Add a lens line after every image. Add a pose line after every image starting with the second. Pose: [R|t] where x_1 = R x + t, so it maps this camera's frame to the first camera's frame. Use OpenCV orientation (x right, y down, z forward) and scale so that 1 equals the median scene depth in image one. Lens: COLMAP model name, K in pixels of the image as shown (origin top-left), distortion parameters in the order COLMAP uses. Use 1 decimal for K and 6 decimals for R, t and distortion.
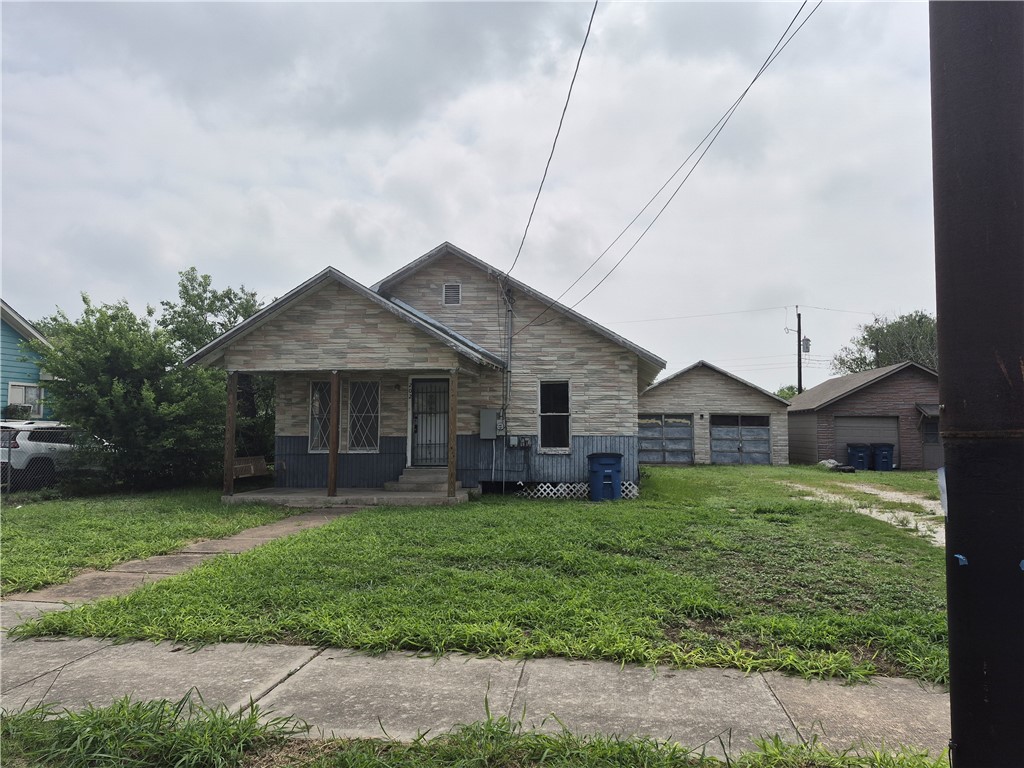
lens RADIAL K [[719.8, 0, 511.7], [0, 719.8, 380.9], [0, 0, 1]] dist [0.034501, -0.024823]
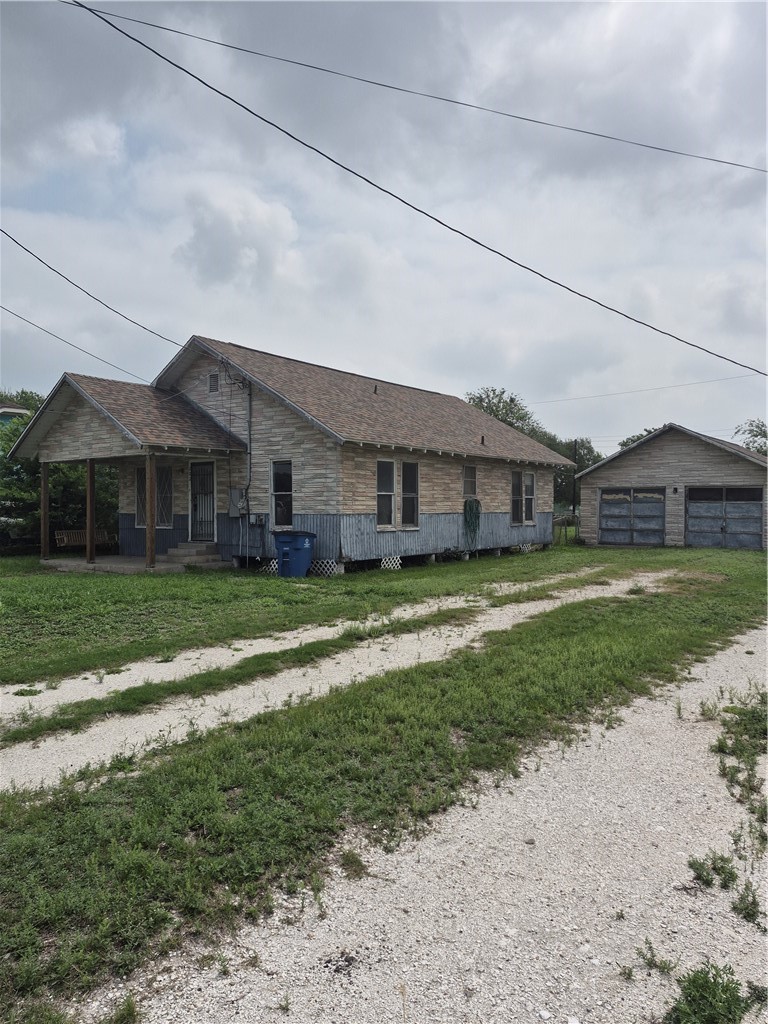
lens RADIAL K [[719.8, 0, 382.5], [0, 719.8, 514.3], [0, 0, 1]] dist [0.034501, -0.024823]
pose [[0.869522, 0.002300, -0.493890, 0.672001], [0.037517, 0.996792, 0.070693, 0.008593], [0.492468, -0.079998, 0.866646, 0.170974]]
